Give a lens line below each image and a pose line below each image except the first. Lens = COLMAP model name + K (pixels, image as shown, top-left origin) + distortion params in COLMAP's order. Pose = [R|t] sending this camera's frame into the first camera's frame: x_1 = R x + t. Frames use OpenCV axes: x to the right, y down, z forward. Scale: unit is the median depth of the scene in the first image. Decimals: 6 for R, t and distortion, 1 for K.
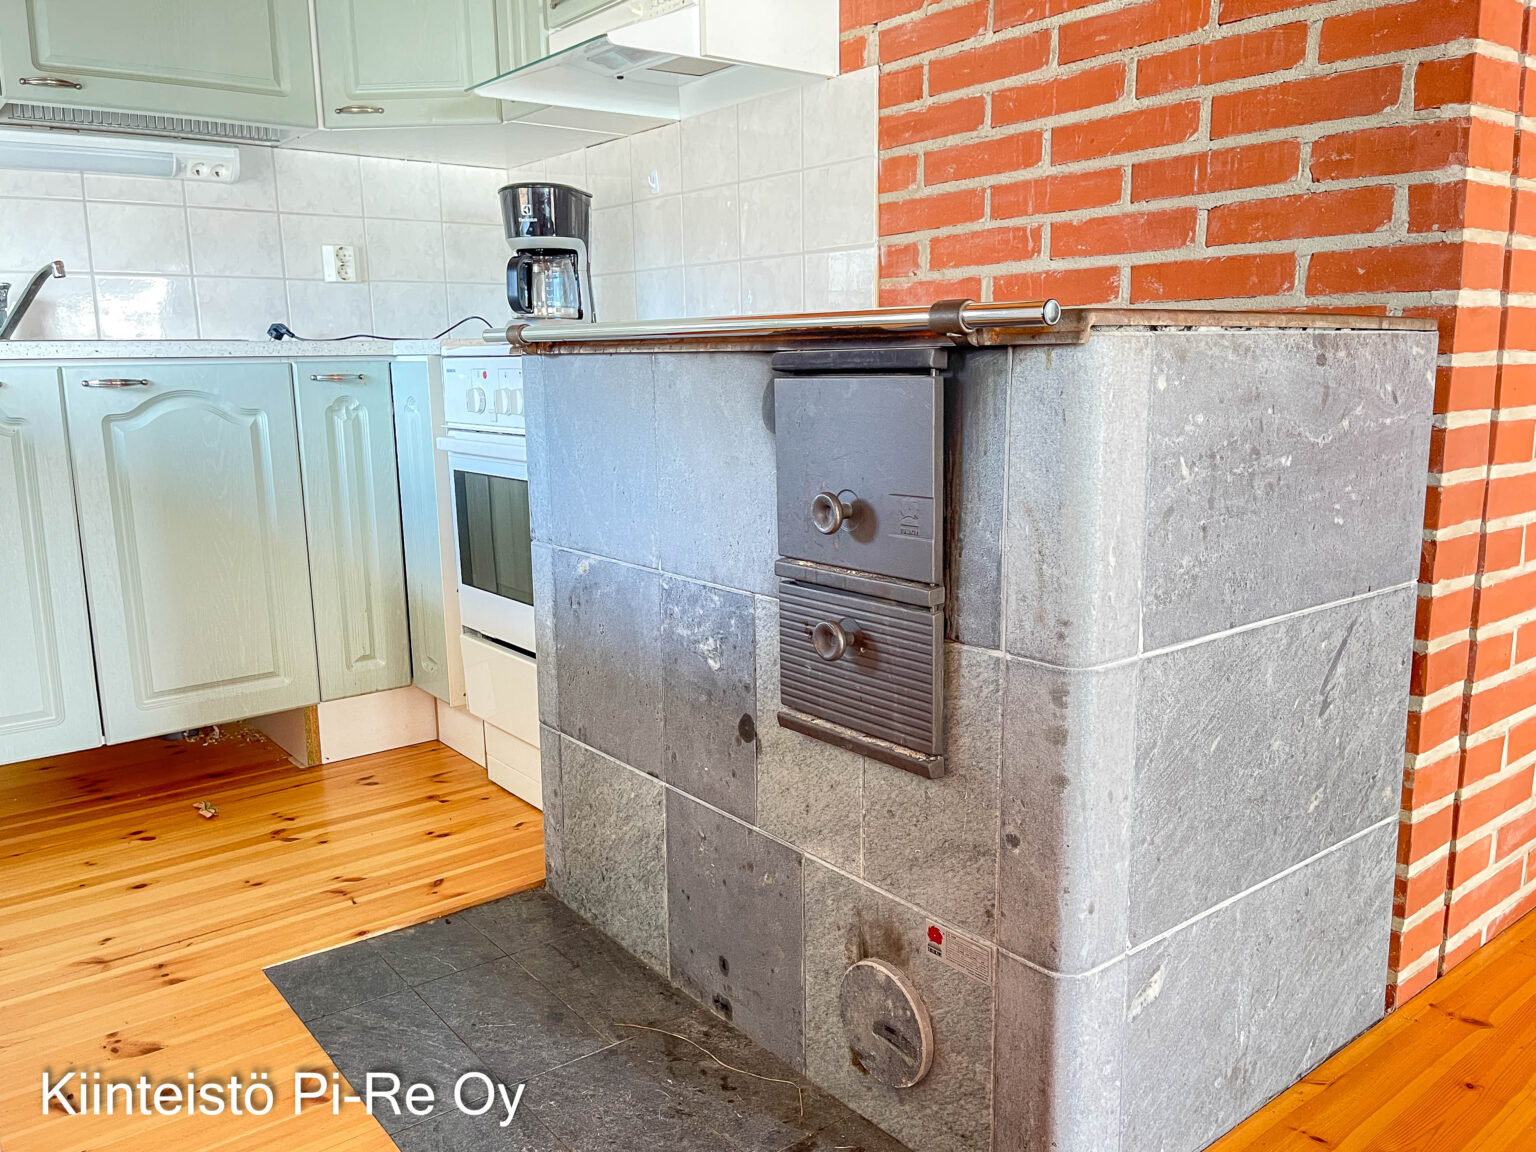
lens RADIAL K [[1126.6, 0, 746.3], [0, 1126.6, 565.7], [0, 0, 1]] dist [0.092965, -0.113236]
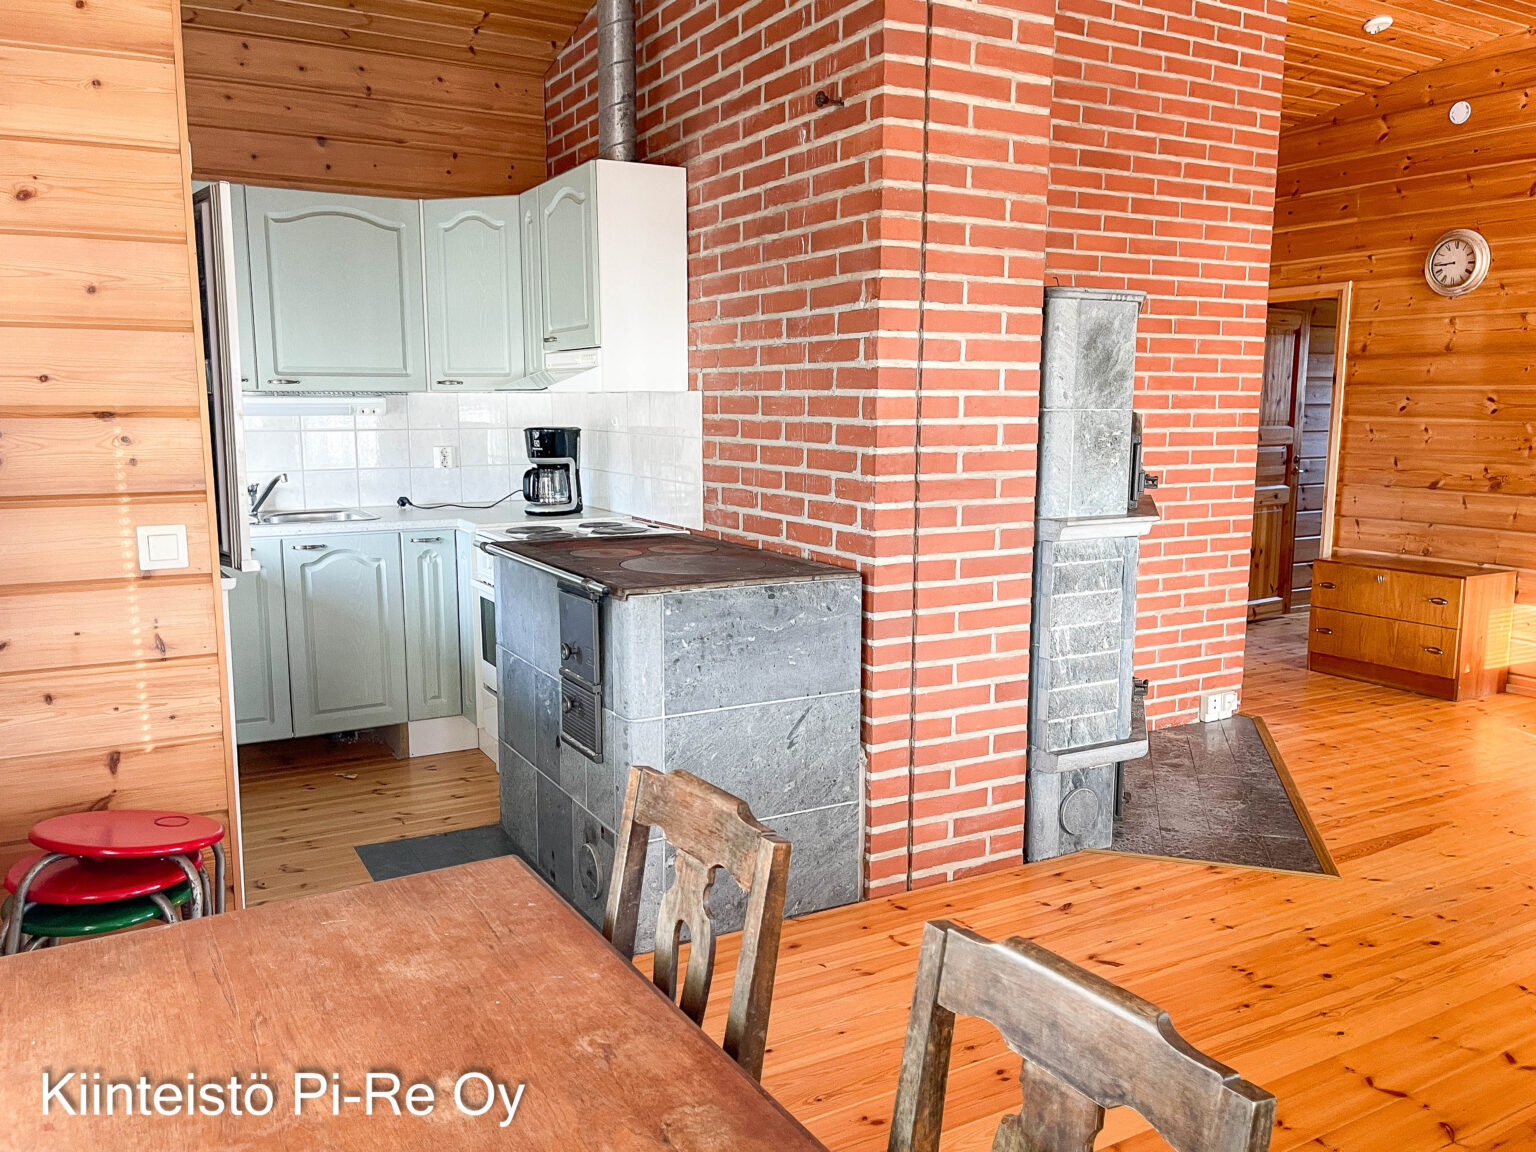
lens RADIAL K [[1192.2, 0, 768.0], [0, 1192.2, 576.0], [0, 0, 1]] dist [0.103829, -0.154813]
pose [[0.986390, 0.038503, -0.159850, 0.551707], [-0.042610, 0.998842, -0.022343, -0.103321], [0.158804, 0.028850, 0.986888, -0.896535]]
